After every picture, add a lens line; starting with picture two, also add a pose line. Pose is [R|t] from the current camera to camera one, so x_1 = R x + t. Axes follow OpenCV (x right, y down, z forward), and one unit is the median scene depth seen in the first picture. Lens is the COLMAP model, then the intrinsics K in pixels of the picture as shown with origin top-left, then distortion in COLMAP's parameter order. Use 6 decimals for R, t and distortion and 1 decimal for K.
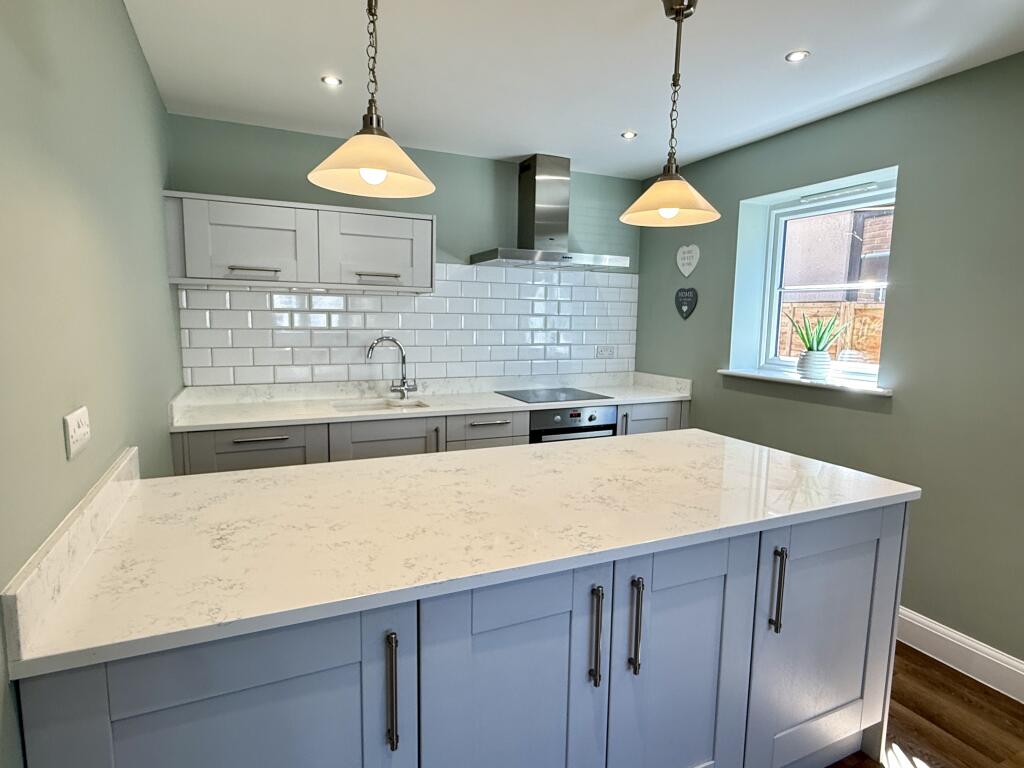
lens RADIAL K [[556.9, 0, 511.2], [0, 556.9, 385.6], [0, 0, 1]] dist [-0.001214, -0.000901]
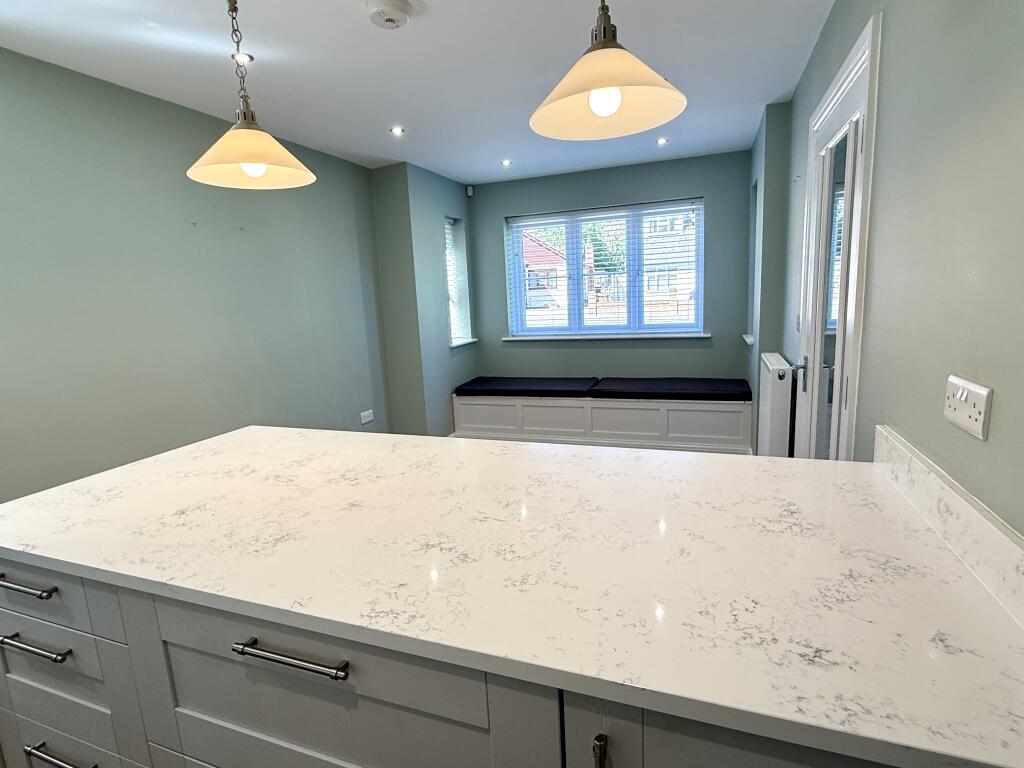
lens RADIAL K [[524.4, 0, 504.6], [0, 524.4, 384.3], [0, 0, 1]] dist [0.005726, -0.001940]
pose [[-0.696303, -0.107189, 0.709699, -0.323337], [0.128472, 0.954204, 0.270165, -0.096924], [-0.706156, 0.279293, -0.650645, 0.761397]]
